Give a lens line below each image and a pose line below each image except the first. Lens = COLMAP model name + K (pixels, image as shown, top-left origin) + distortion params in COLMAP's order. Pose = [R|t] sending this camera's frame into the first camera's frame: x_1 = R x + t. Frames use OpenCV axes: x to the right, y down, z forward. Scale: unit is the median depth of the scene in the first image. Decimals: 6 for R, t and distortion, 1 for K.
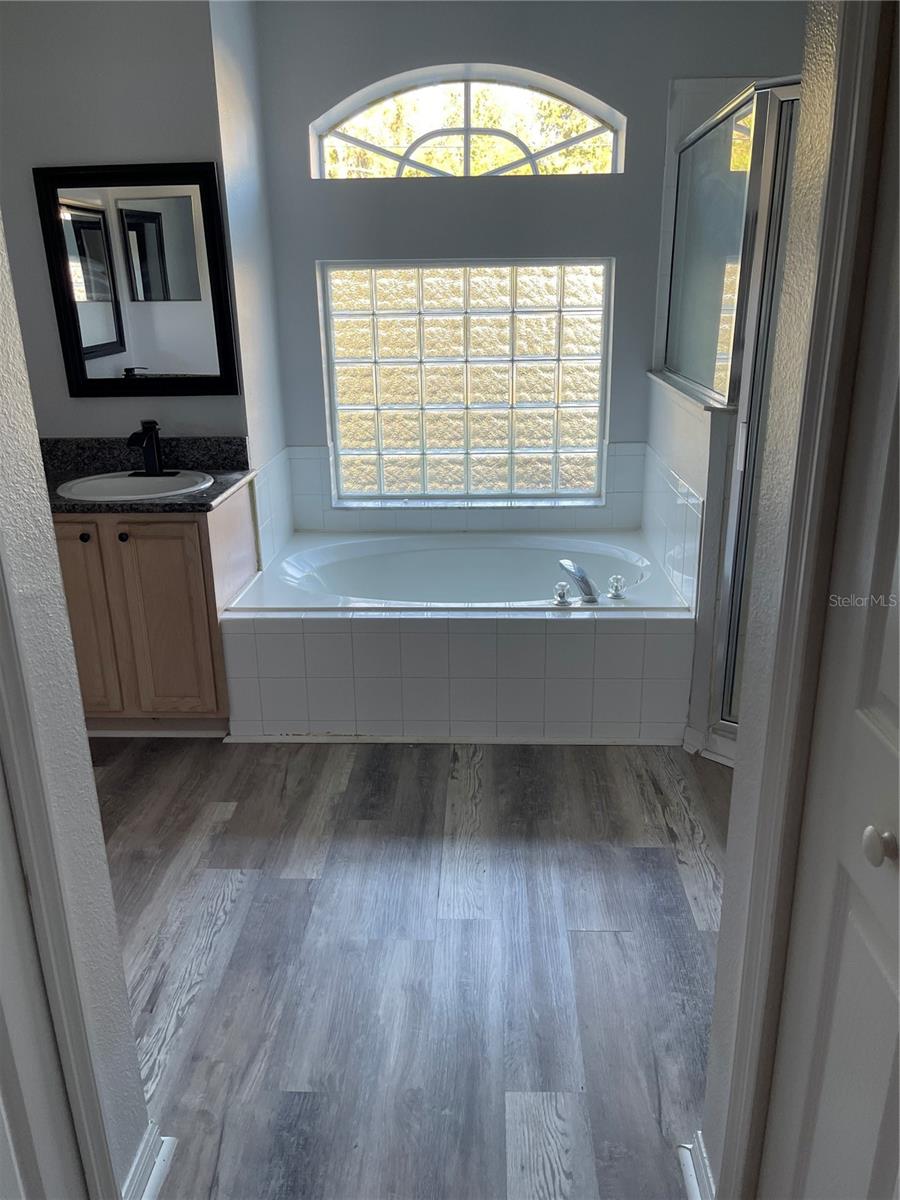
lens RADIAL K [[906.2, 0, 450.0], [0, 906.2, 600.0], [0, 0, 1]] dist [0.001393, 0.003988]
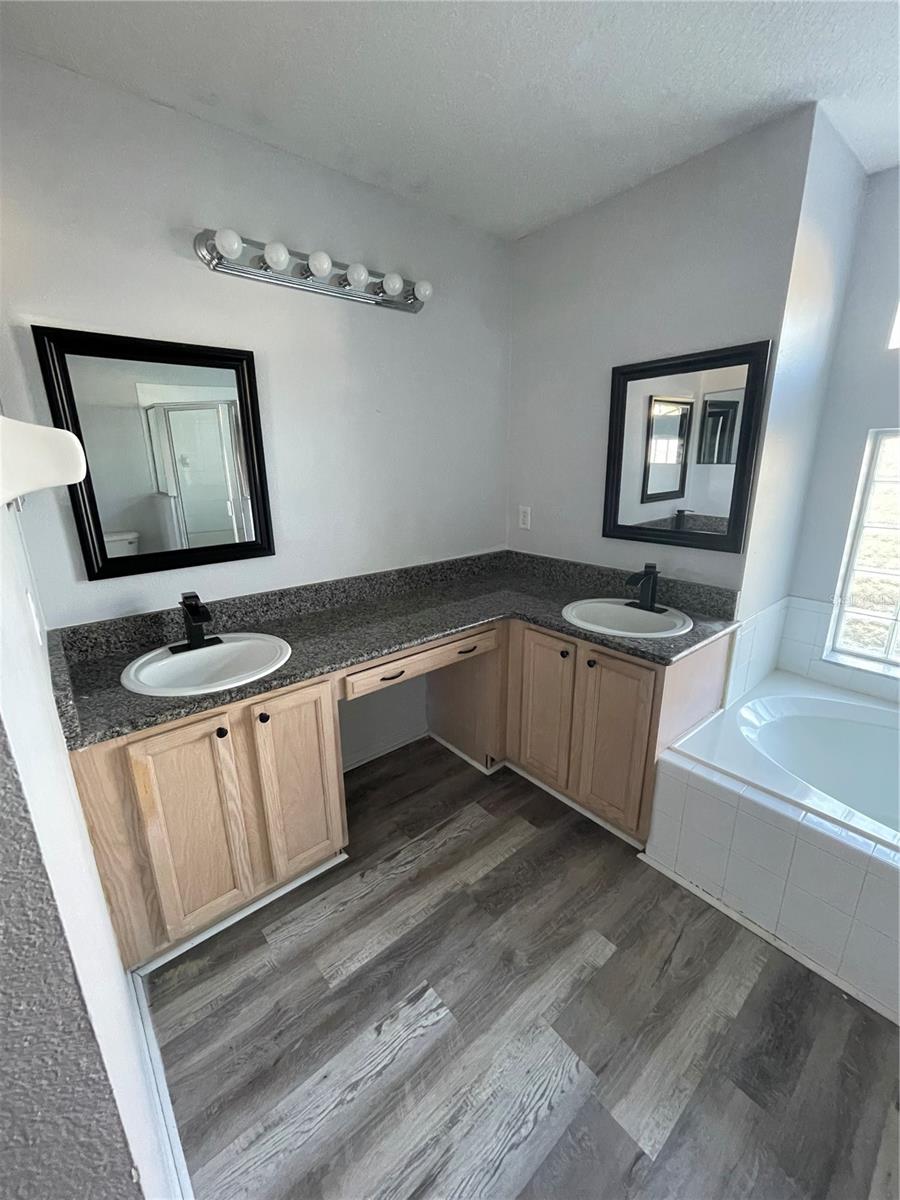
lens RADIAL K [[486.3, 0, 450.8], [0, 486.3, 592.9], [0, 0, 1]] dist [-0.001242, -0.000074]
pose [[0.674925, 0.206903, -0.708284, -0.047691], [-0.242034, 0.968853, 0.052385, -0.135746], [0.697062, 0.136073, 0.703981, 0.376409]]
